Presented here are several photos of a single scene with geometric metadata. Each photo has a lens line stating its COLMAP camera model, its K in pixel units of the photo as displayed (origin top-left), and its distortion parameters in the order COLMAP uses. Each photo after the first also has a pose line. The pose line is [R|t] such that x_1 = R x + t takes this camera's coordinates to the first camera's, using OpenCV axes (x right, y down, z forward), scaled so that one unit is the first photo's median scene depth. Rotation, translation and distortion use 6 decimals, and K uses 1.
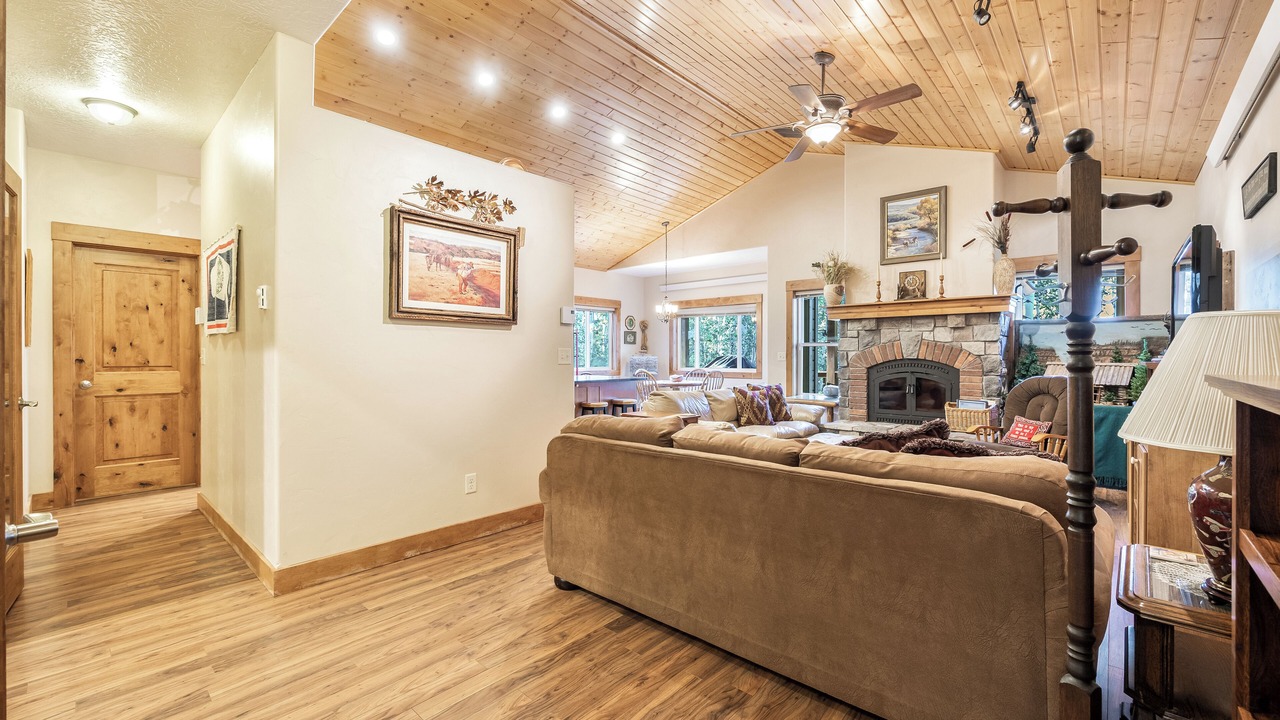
lens RADIAL K [[524.9, 0, 641.1], [0, 524.9, 354.3], [0, 0, 1]] dist [-0.003003, 0.000085]
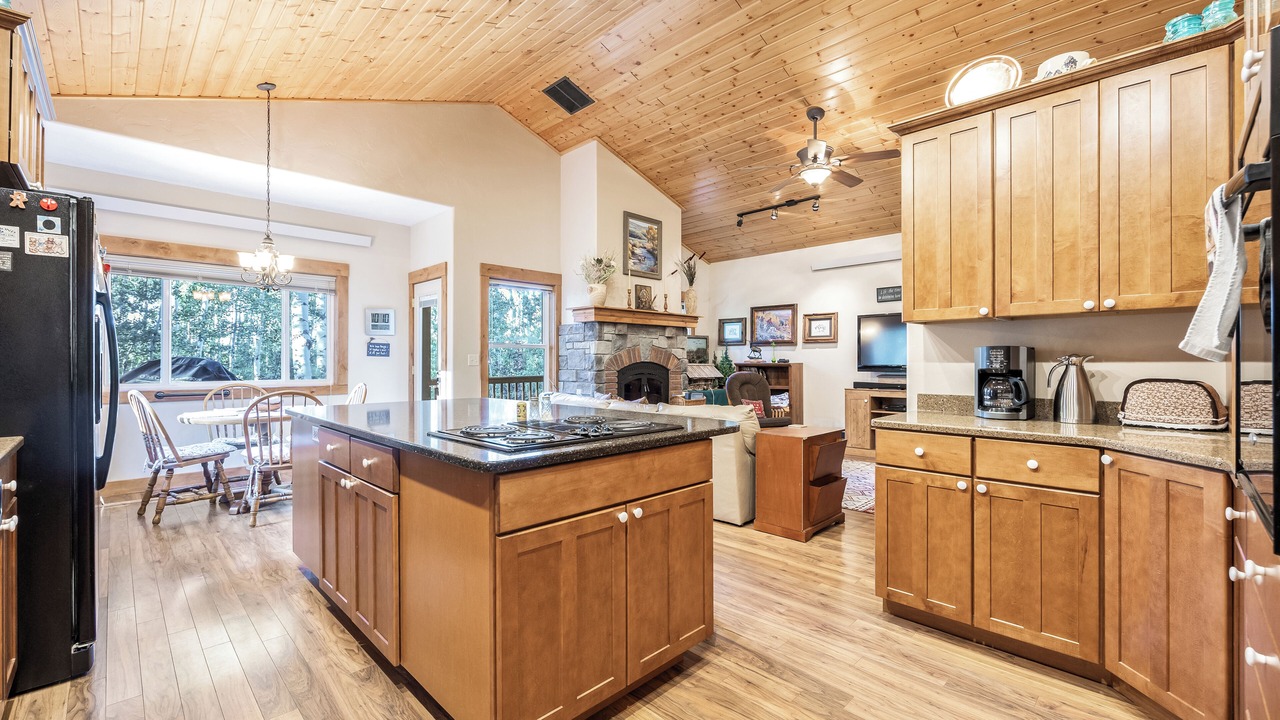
lens RADIAL K [[524.9, 0, 644.8], [0, 524.9, 360.3], [0, 0, 1]] dist [-0.003003, 0.000085]
pose [[0.040311, -0.002985, 0.999183, -0.632892], [-0.001321, 0.999995, 0.003041, 0.001574], [-0.999186, -0.001443, 0.040307, 0.957731]]
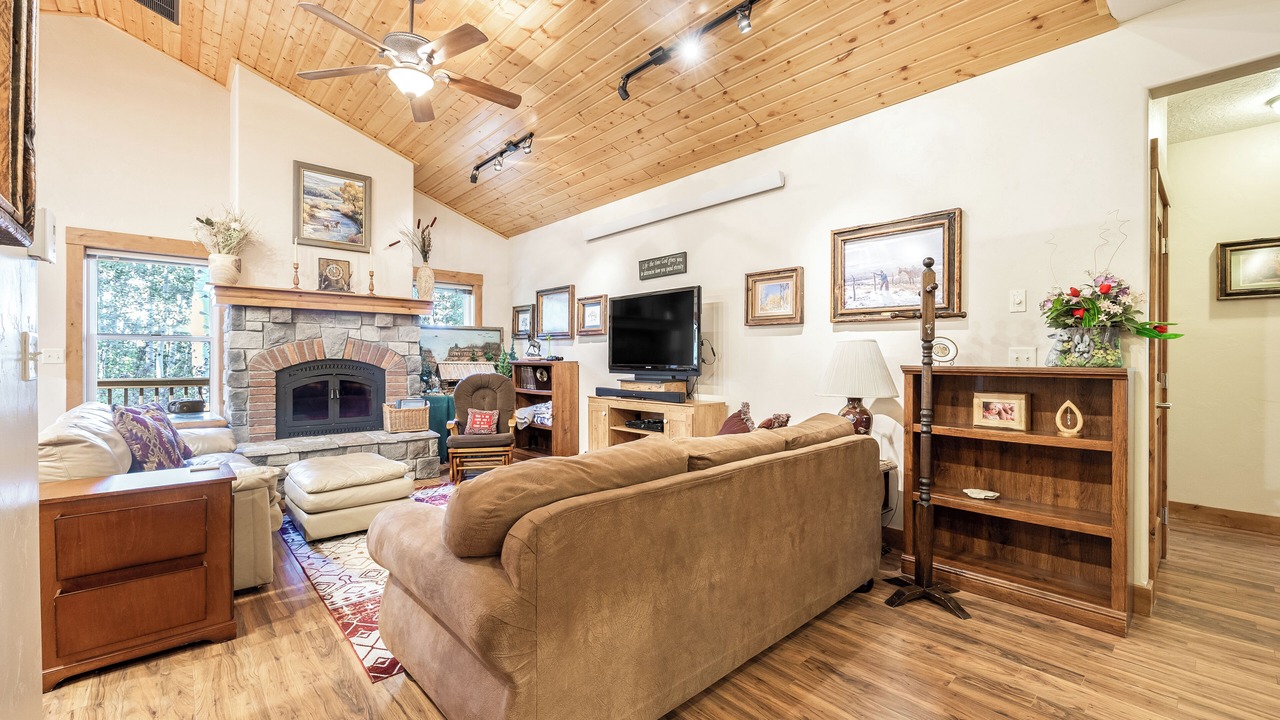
lens RADIAL K [[524.9, 0, 634.2], [0, 524.9, 361.0], [0, 0, 1]] dist [-0.003003, 0.000085]
pose [[0.103231, -0.008588, 0.994620, -0.308777], [-0.005227, 0.999944, 0.009176, 0.001169], [-0.994644, -0.006146, 0.103180, 0.411182]]
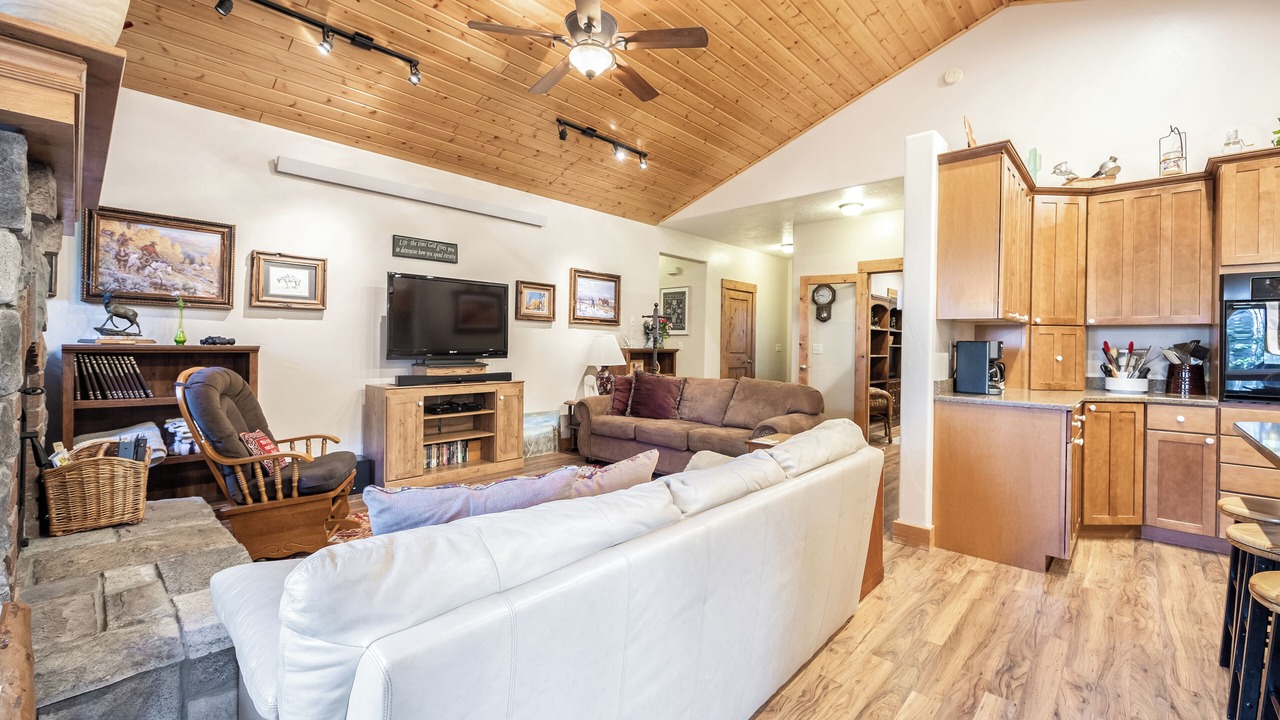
lens RADIAL K [[524.9, 0, 650.5], [0, 524.9, 345.2], [0, 0, 1]] dist [-0.003003, 0.000085]
pose [[-0.999694, -0.019217, 0.015589, 0.163730], [-0.019258, 0.999811, -0.002495, 0.003341], [-0.015538, -0.002794, -0.999875, 1.273175]]
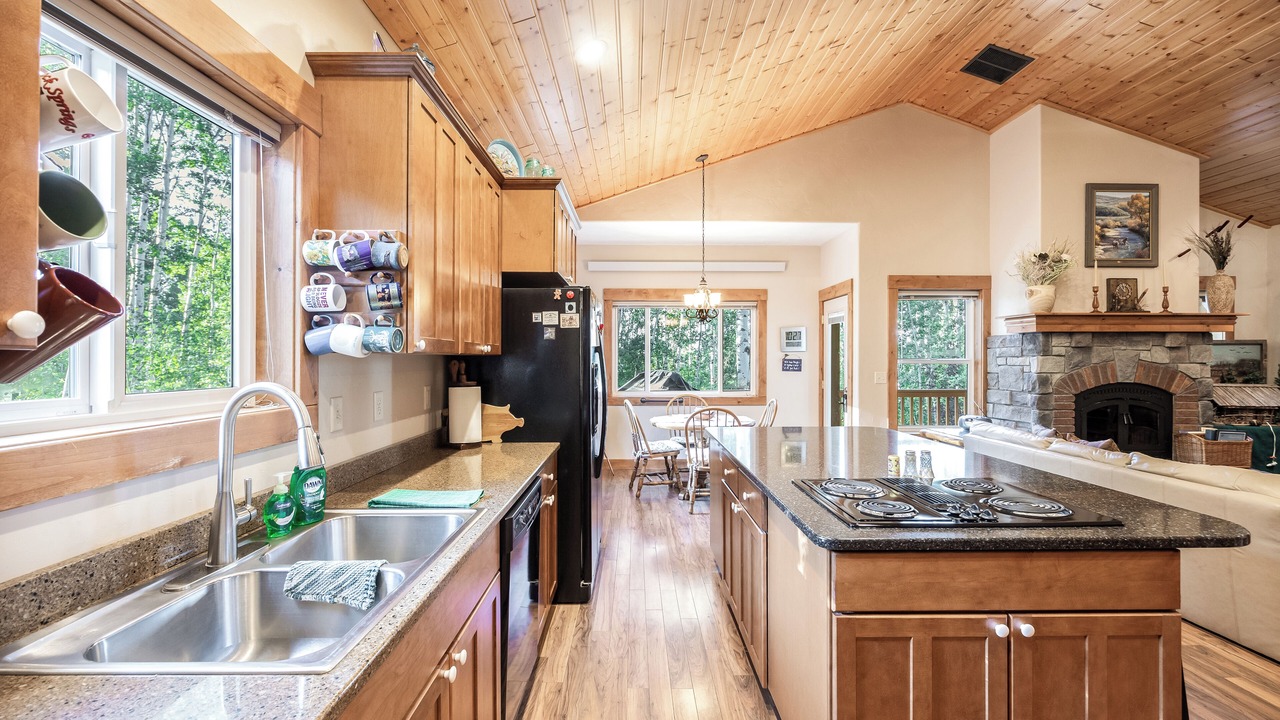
lens RADIAL K [[524.9, 0, 642.3], [0, 524.9, 363.5], [0, 0, 1]] dist [-0.003003, 0.000085]
pose [[0.727263, -0.006026, 0.686332, -0.621475], [0.002971, 0.999980, 0.005632, -0.029349], [-0.686352, -0.002057, 0.727266, 0.924266]]
